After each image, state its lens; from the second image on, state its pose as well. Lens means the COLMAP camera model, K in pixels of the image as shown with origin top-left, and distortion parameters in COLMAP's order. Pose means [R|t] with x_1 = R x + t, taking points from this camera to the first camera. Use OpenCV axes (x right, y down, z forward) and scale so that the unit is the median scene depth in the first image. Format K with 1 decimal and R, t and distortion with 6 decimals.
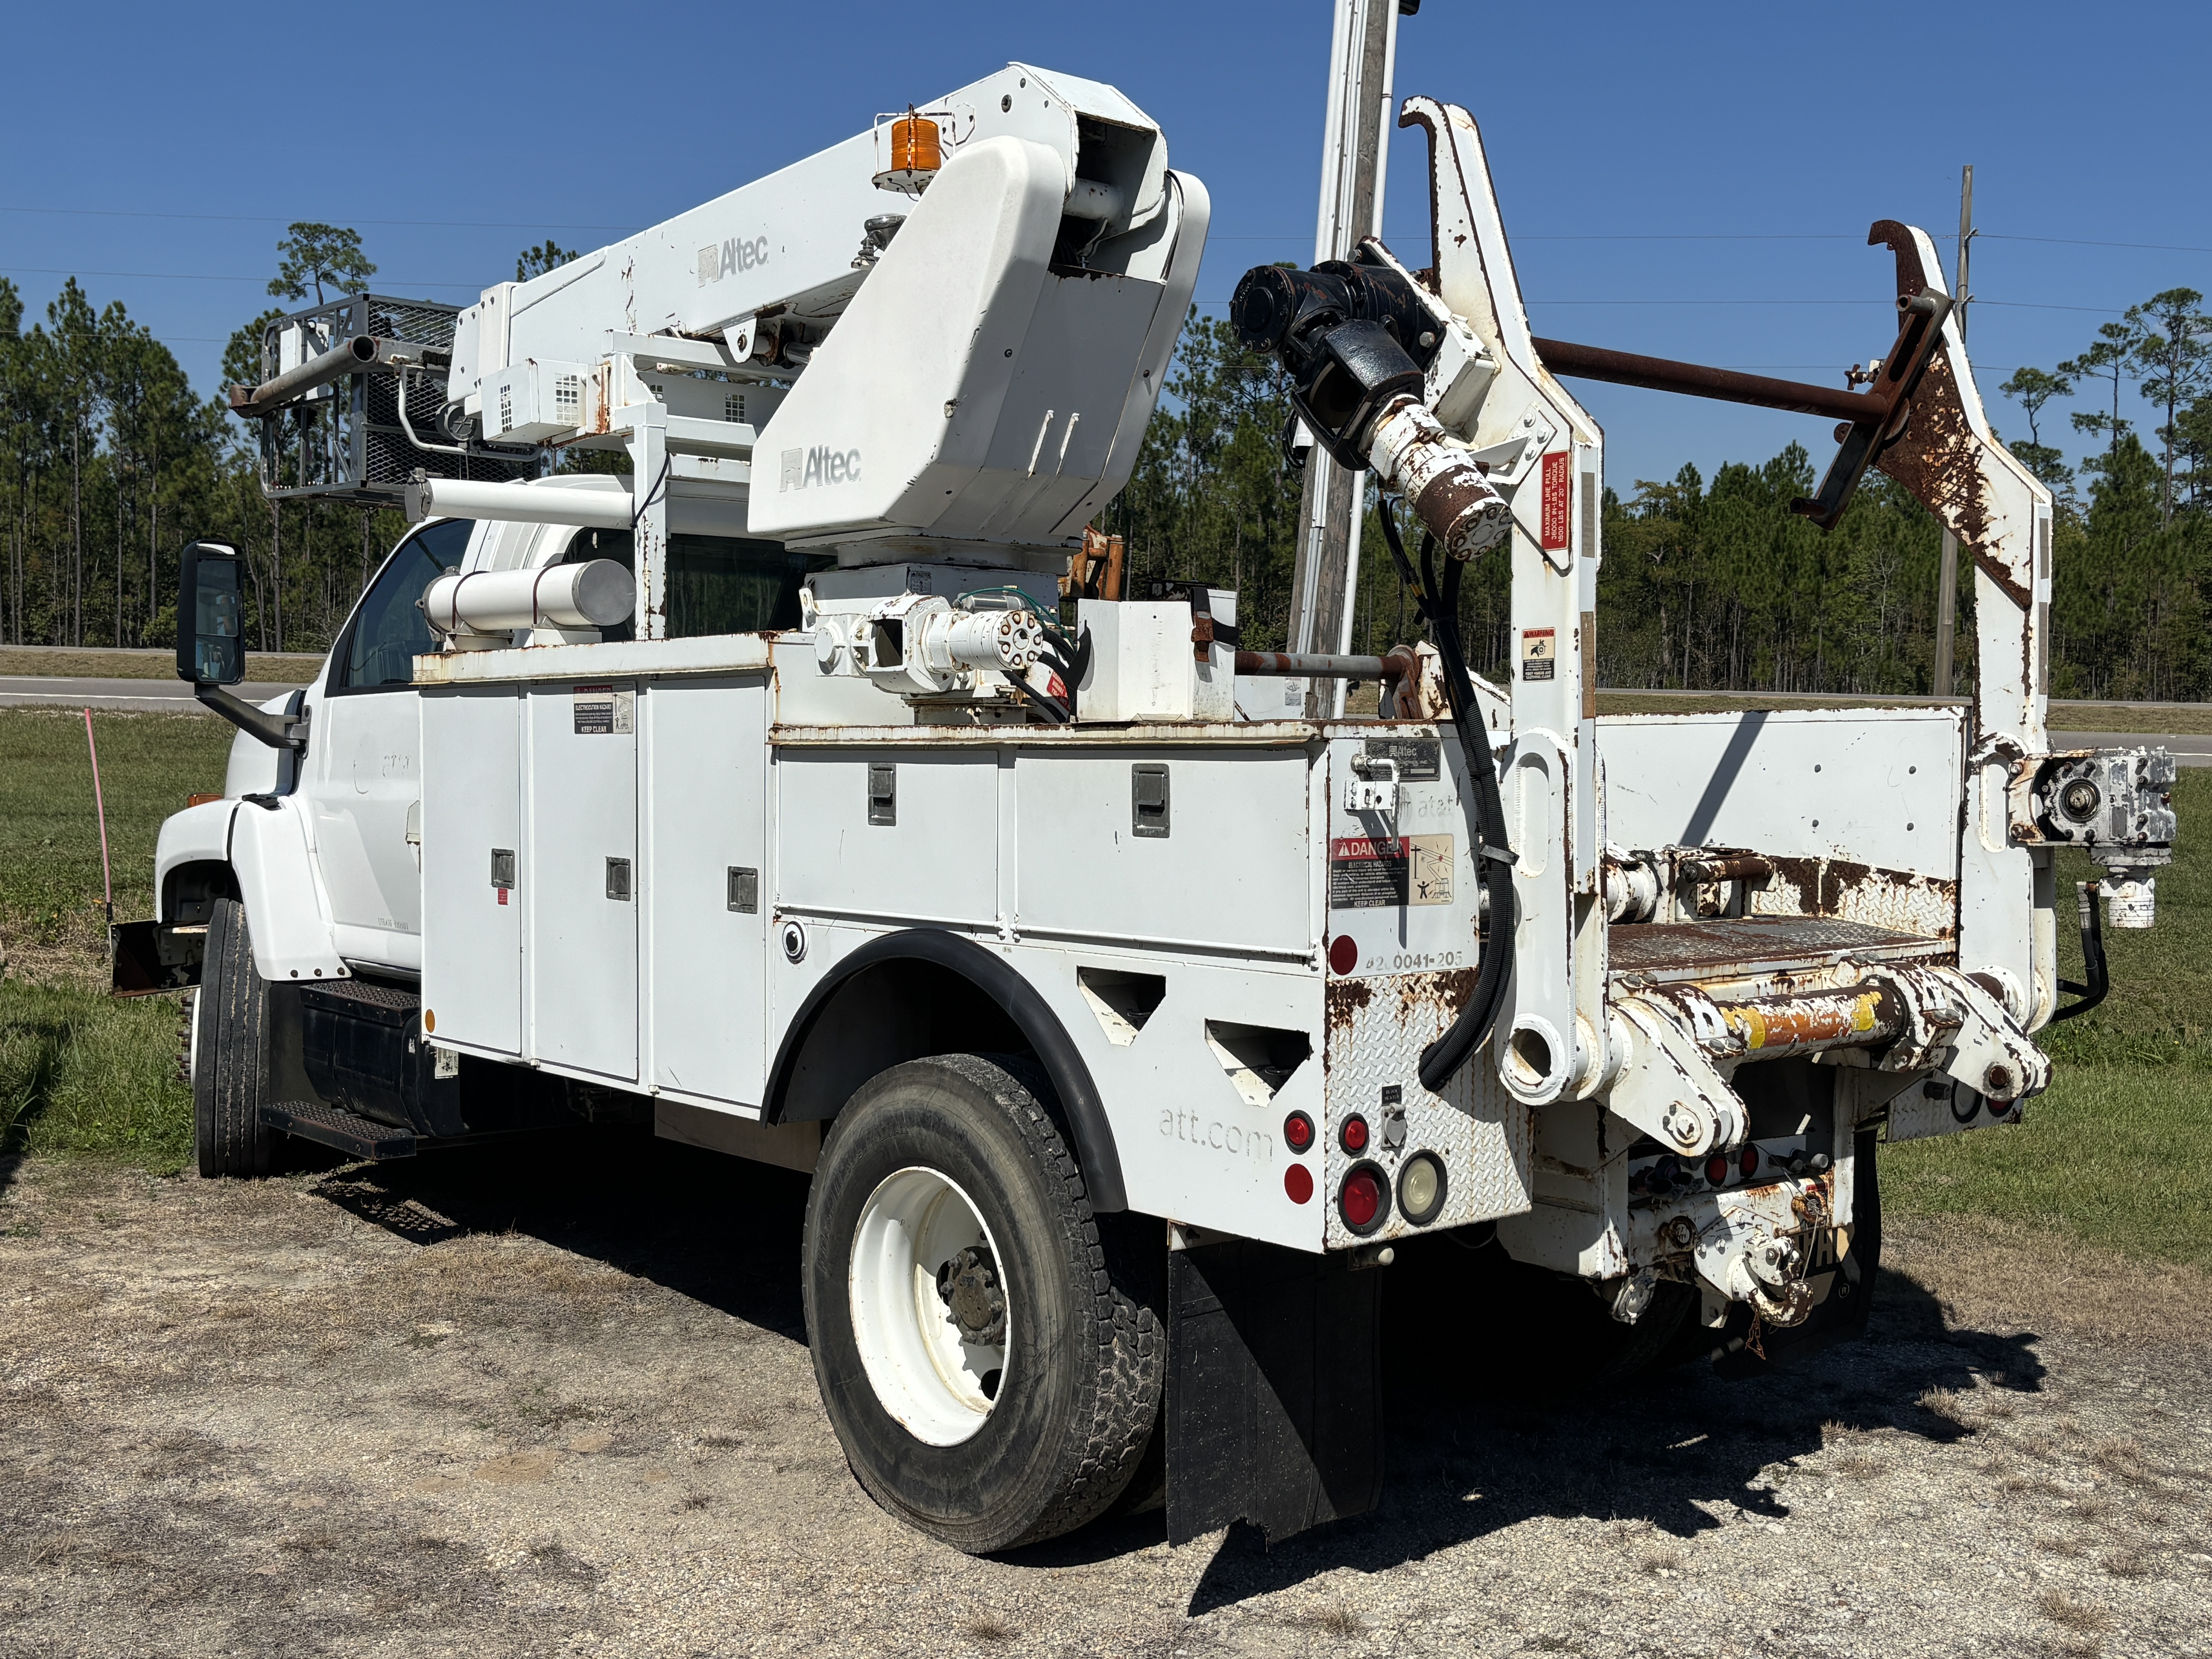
lens RADIAL K [[2289.5, 0, 1106.0], [0, 2289.5, 829.5], [0, 0, 1]] dist [0.097333, -0.171570]
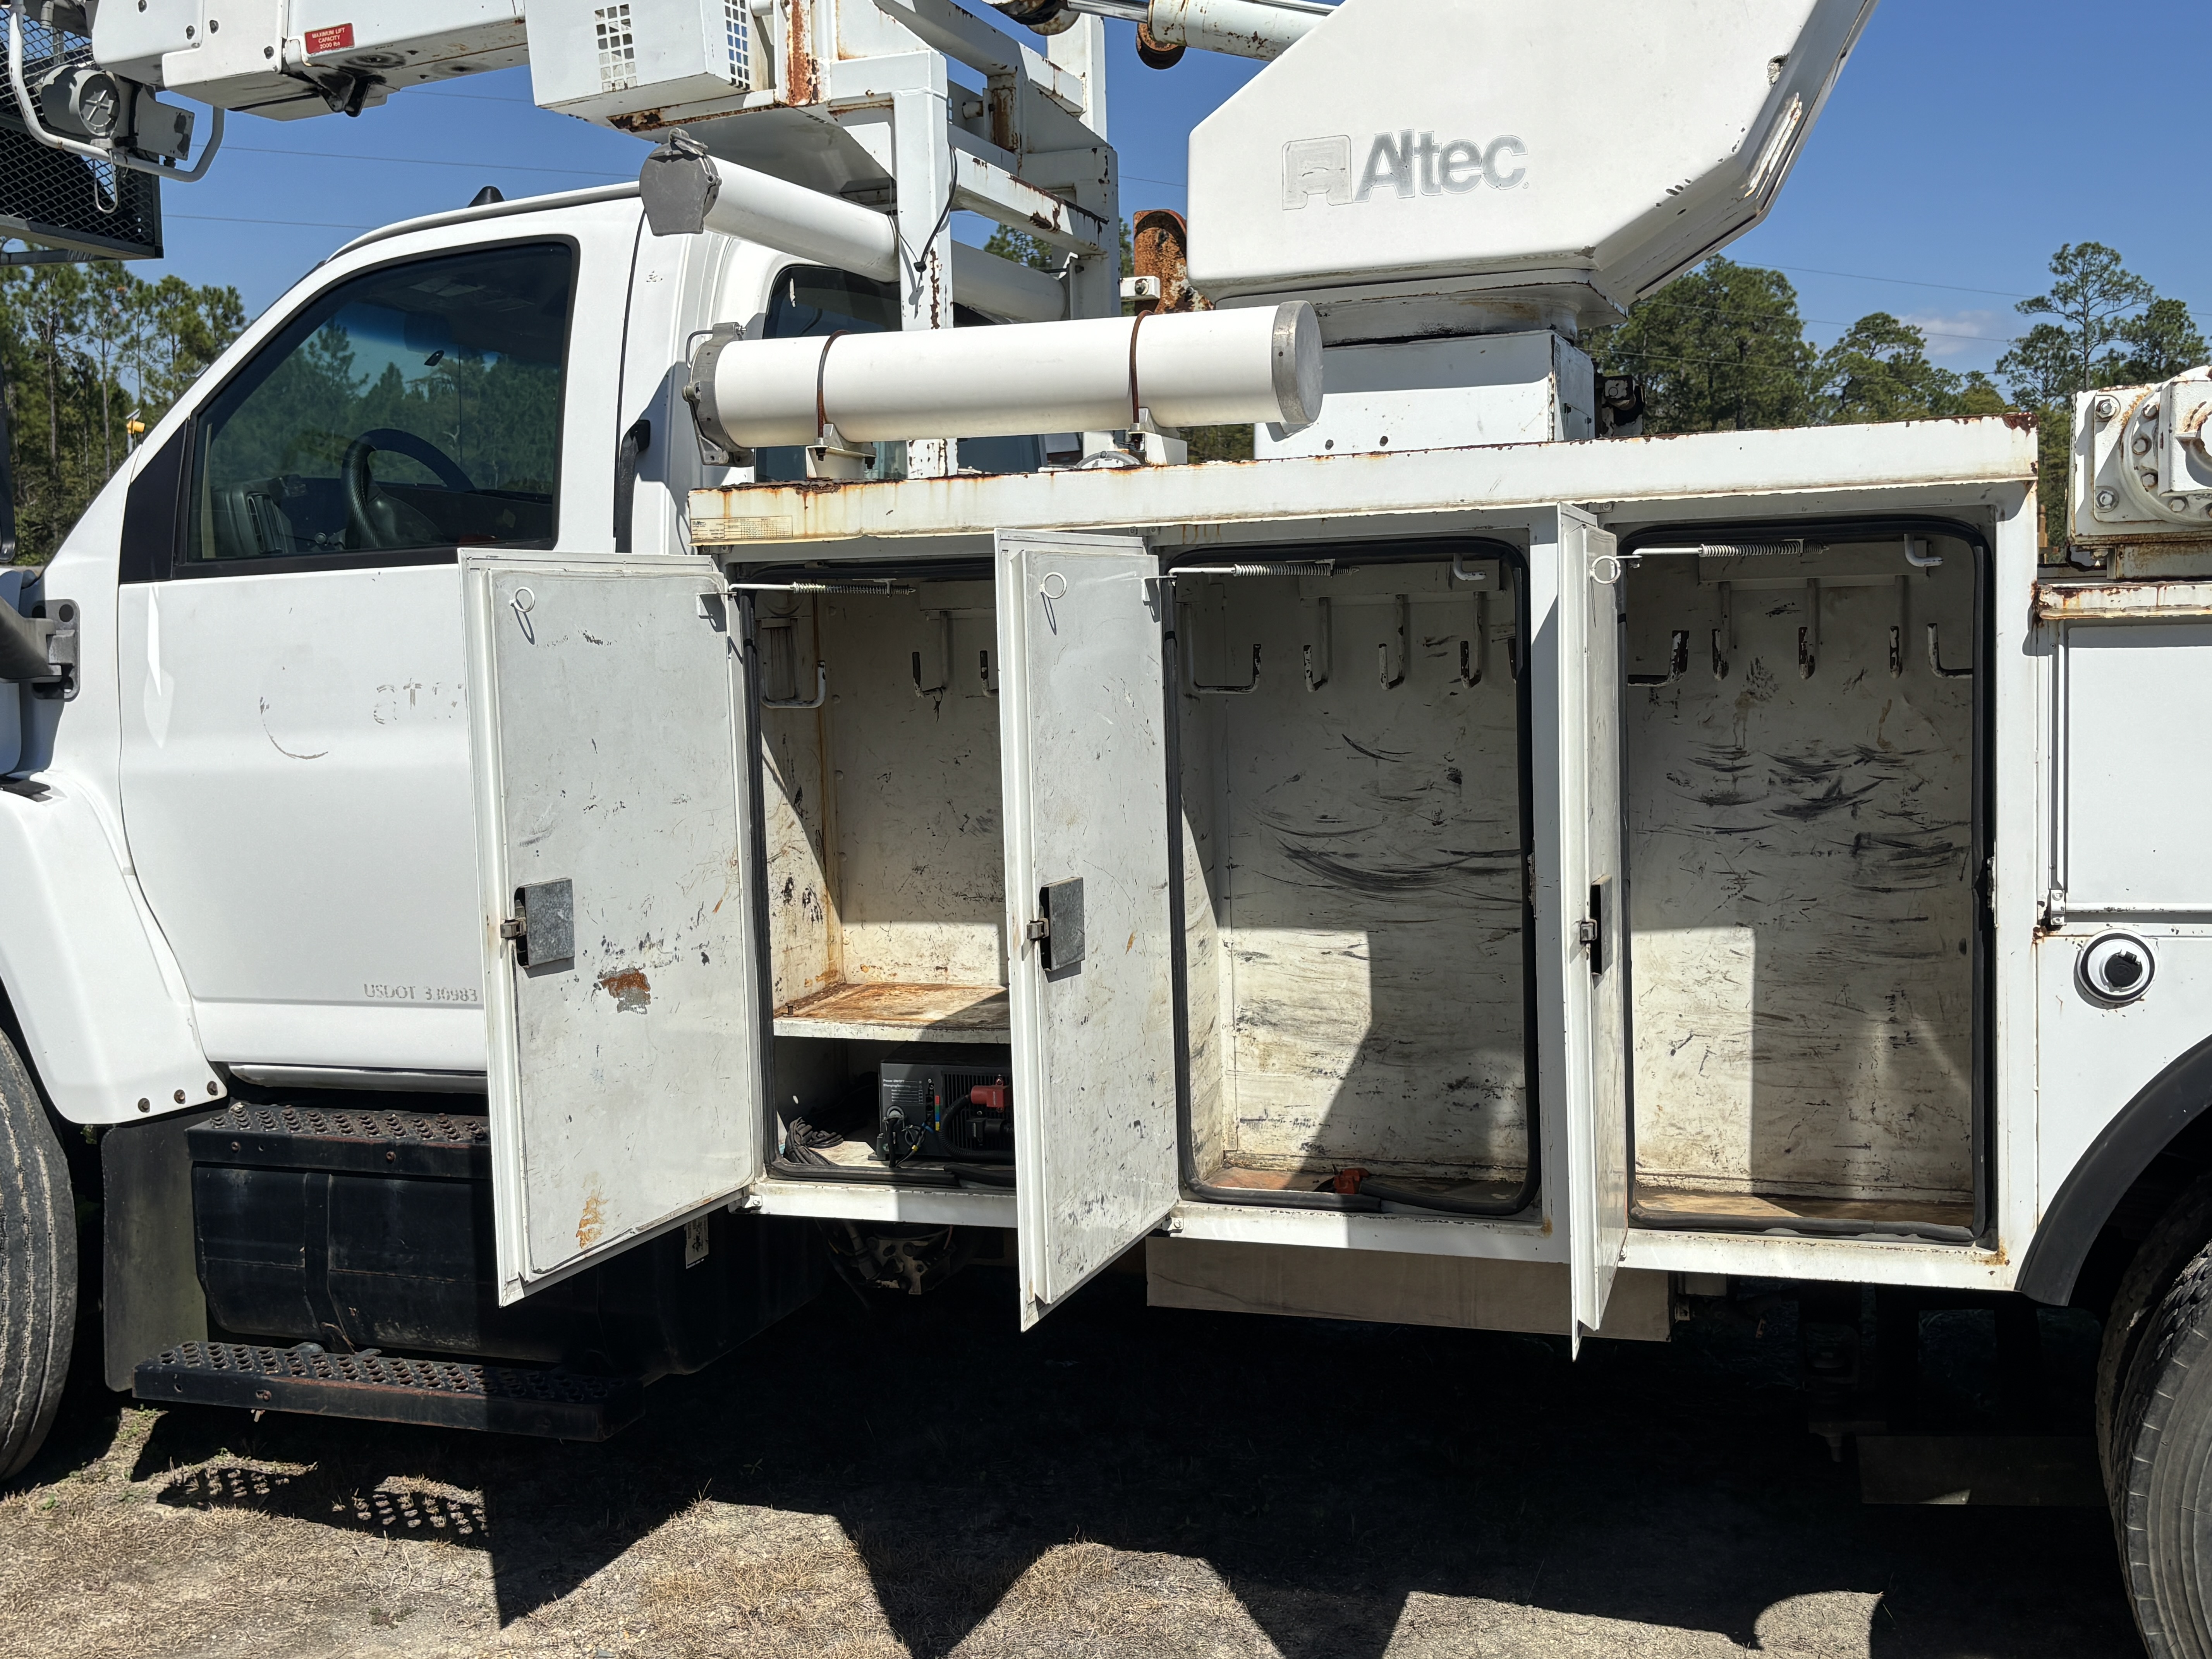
lens RADIAL K [[2308.5, 0, 1106.0], [0, 2308.5, 829.5], [0, 0, 1]] dist [0.019661, -0.027349]
pose [[0.858471, -0.077439, 0.506982, -0.458855], [0.052510, 0.996611, 0.063313, -0.024715], [-0.510167, -0.027731, 0.859628, 0.463542]]
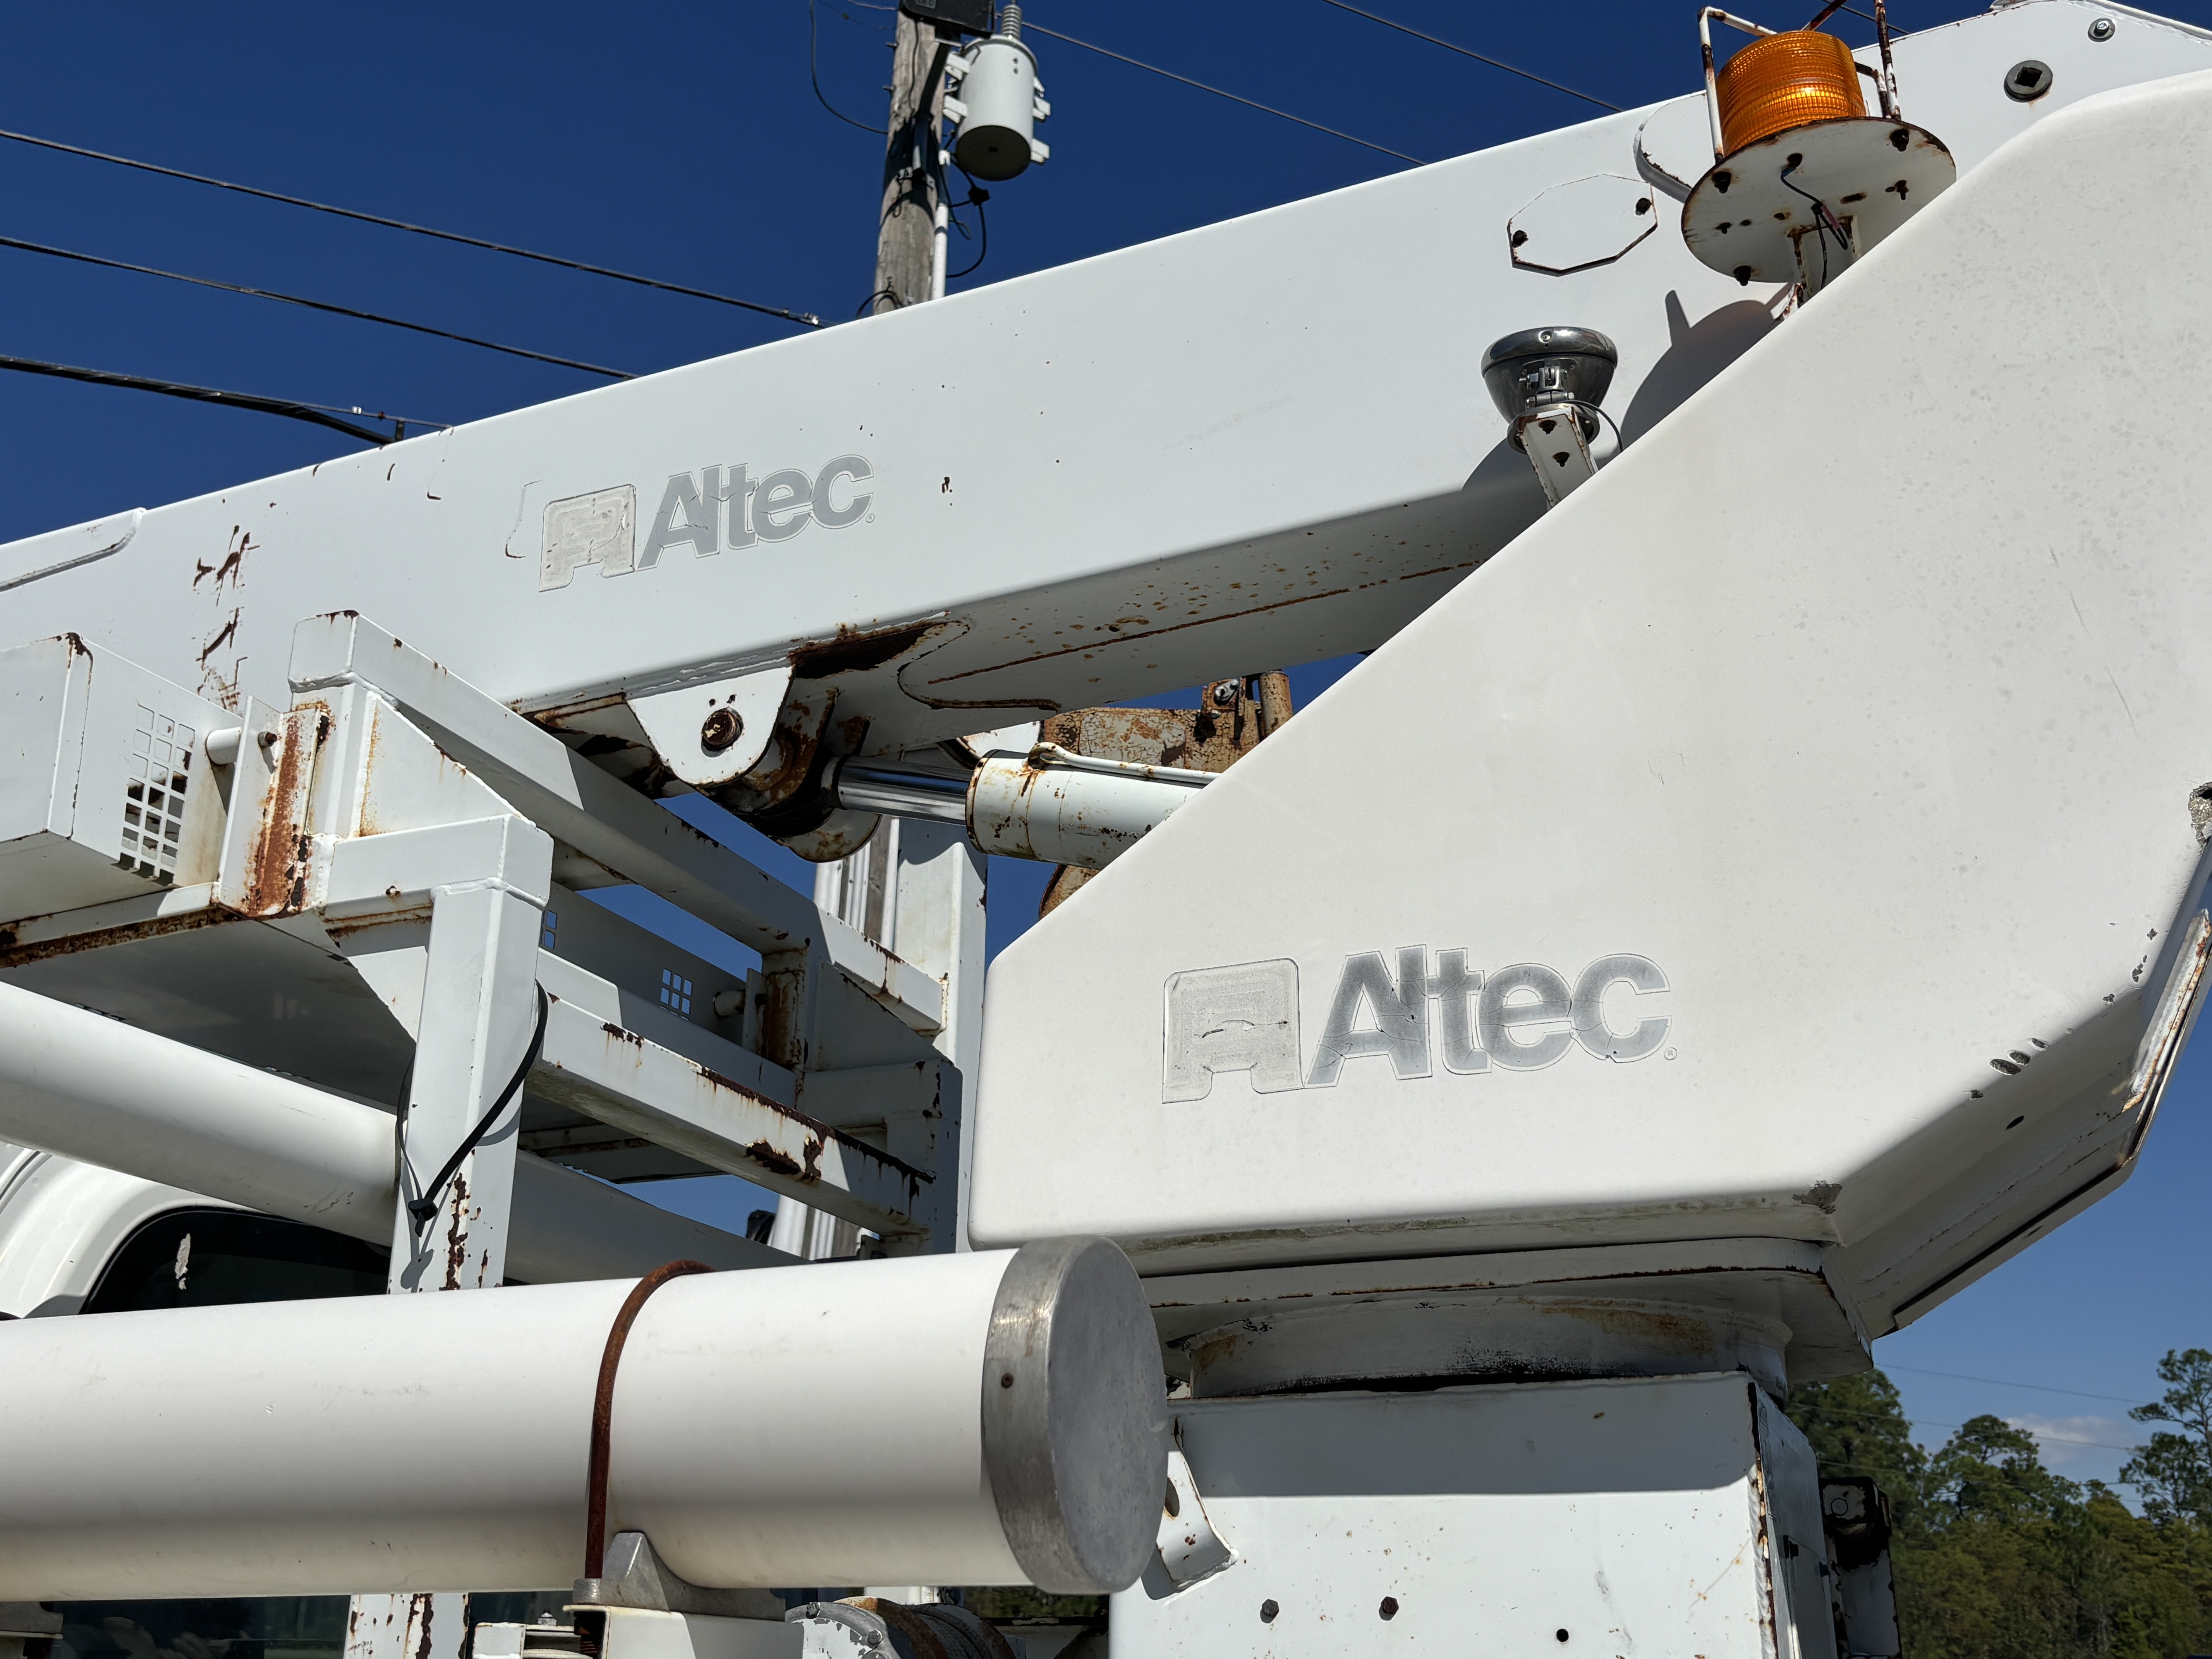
lens RADIAL K [[2289.5, 0, 1106.0], [0, 2289.5, 829.5], [0, 0, 1]] dist [0.097333, -0.171570]
pose [[0.875128, 0.168956, 0.453436, -0.263105], [0.021872, 0.922293, -0.385871, -0.061938], [-0.483396, 0.347604, 0.803430, 0.698978]]
